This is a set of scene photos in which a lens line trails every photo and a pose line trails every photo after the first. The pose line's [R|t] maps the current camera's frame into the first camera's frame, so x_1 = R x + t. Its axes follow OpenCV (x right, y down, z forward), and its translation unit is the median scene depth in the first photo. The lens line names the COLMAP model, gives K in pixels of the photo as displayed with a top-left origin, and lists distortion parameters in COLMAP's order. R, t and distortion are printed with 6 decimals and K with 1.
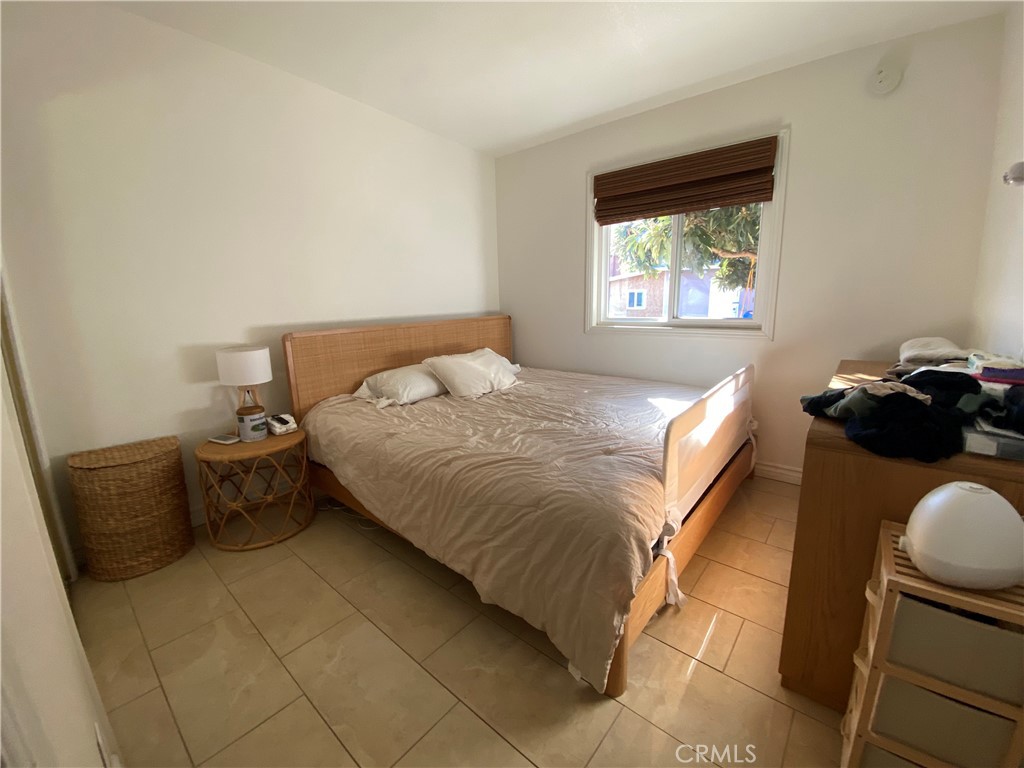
lens RADIAL K [[416.2, 0, 512.9], [0, 416.2, 382.2], [0, 0, 1]] dist [-0.001986, -0.000254]
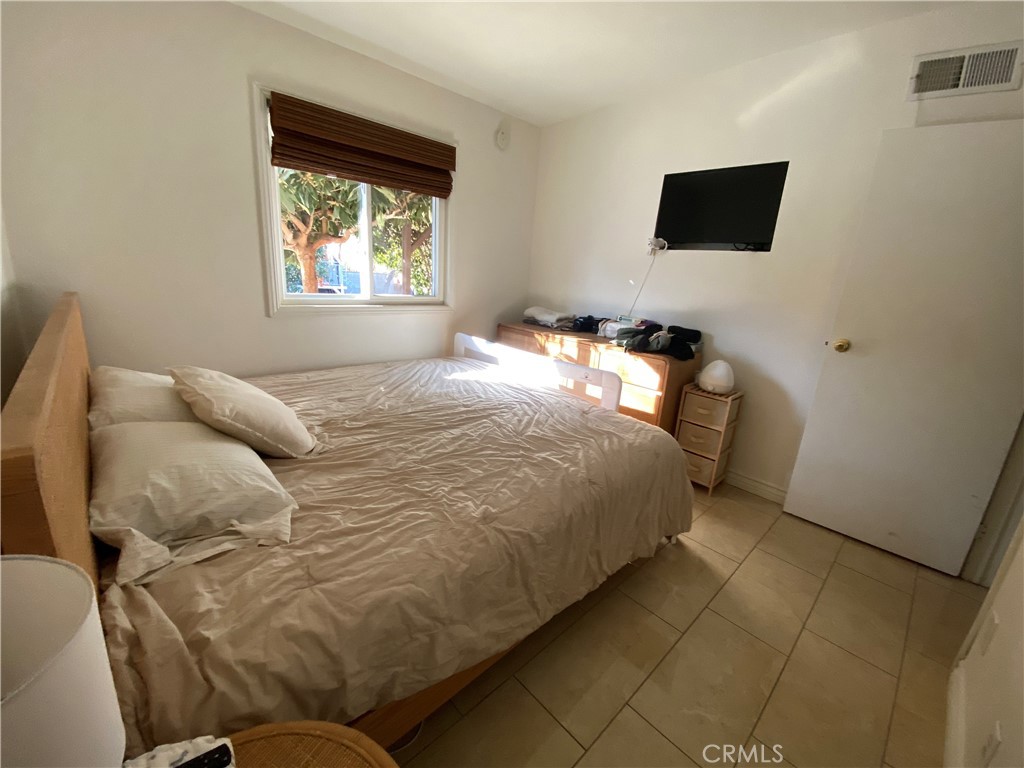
lens RADIAL K [[416.2, 0, 512.7], [0, 416.2, 381.8], [0, 0, 1]] dist [-0.001986, -0.000254]
pose [[0.091827, -0.232461, 0.968261, -0.745674], [0.136929, 0.966080, 0.218951, -0.171067], [-0.986315, 0.112477, 0.120543, 0.781099]]
